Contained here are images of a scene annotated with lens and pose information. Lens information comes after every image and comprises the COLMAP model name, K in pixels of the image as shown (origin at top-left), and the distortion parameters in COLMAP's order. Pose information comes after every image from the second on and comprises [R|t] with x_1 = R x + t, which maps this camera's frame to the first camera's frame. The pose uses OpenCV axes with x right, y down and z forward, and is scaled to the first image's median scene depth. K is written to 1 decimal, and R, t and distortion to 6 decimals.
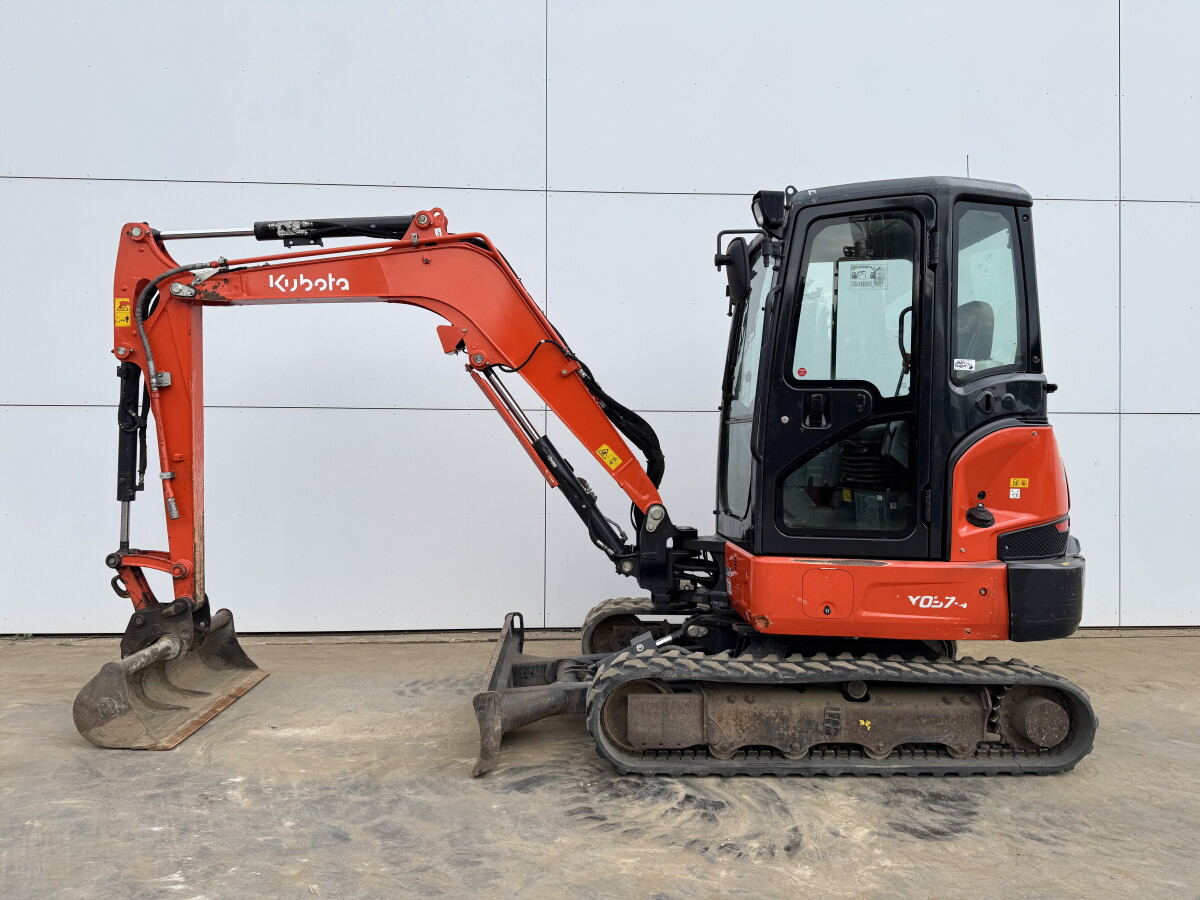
lens RADIAL K [[849.7, 0, 611.7], [0, 849.7, 450.4], [0, 0, 1]] dist [0.042685, -0.065944]
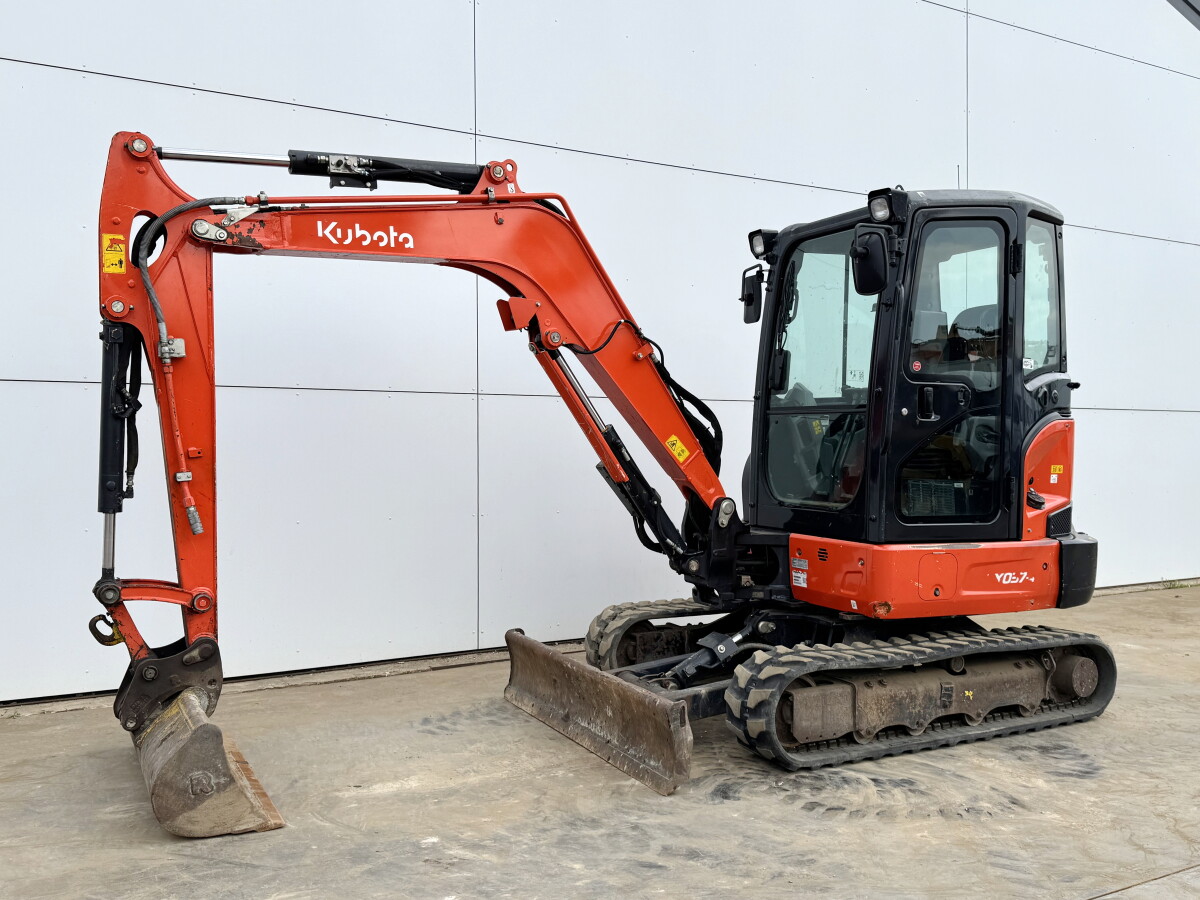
lens RADIAL K [[1014.2, 0, 603.5], [0, 1014.2, 452.2], [0, 0, 1]] dist [0.186226, -0.413956]
pose [[0.900909, -0.007458, 0.433944, -0.607341], [0.002380, 0.999922, 0.012245, -0.002318], [-0.434002, -0.009999, 0.900857, 0.024498]]
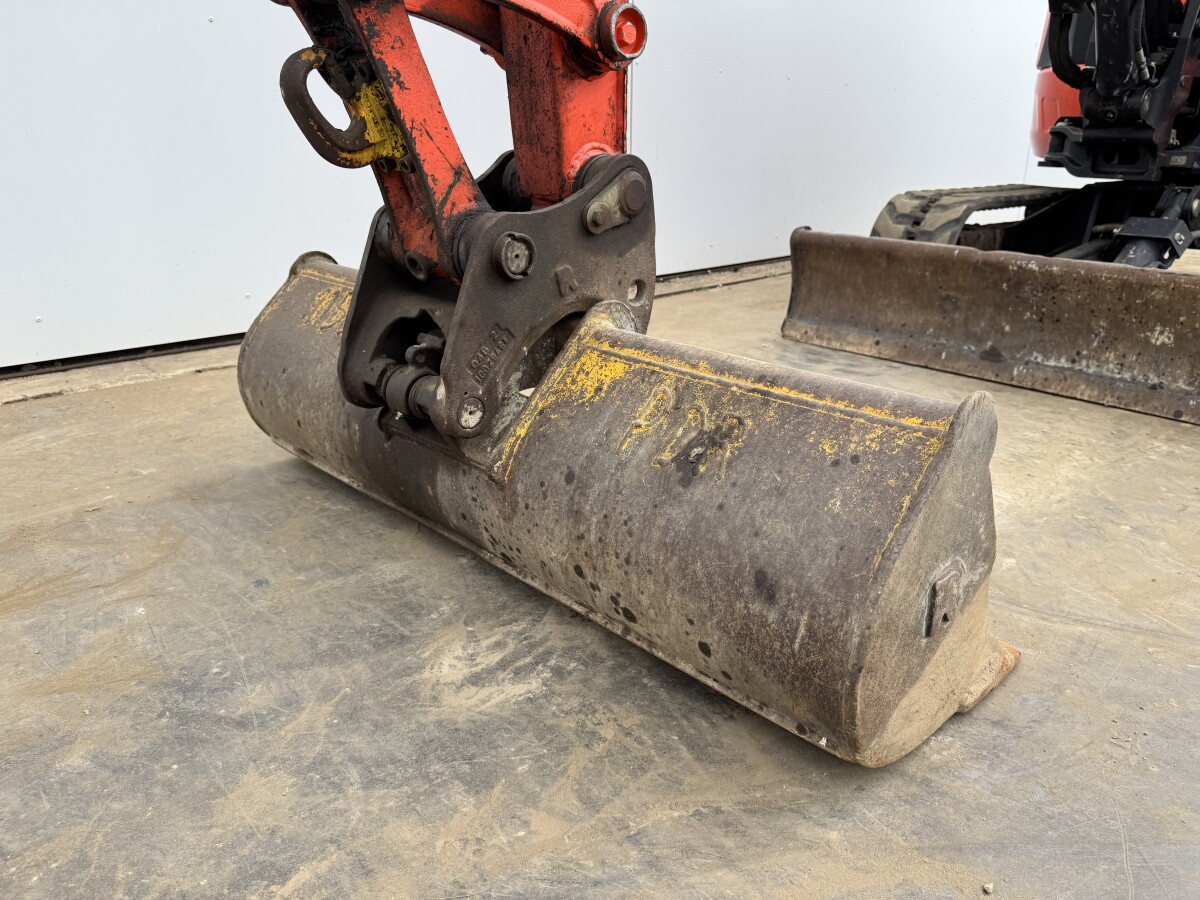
lens RADIAL K [[849.7, 0, 611.7], [0, 849.7, 450.4], [0, 0, 1]] dist [0.042685, -0.065944]
pose [[0.743410, -0.224717, 0.629956, -0.713151], [-0.009876, 0.938077, 0.346285, 0.174660], [-0.668764, -0.263653, 0.695156, 0.838881]]
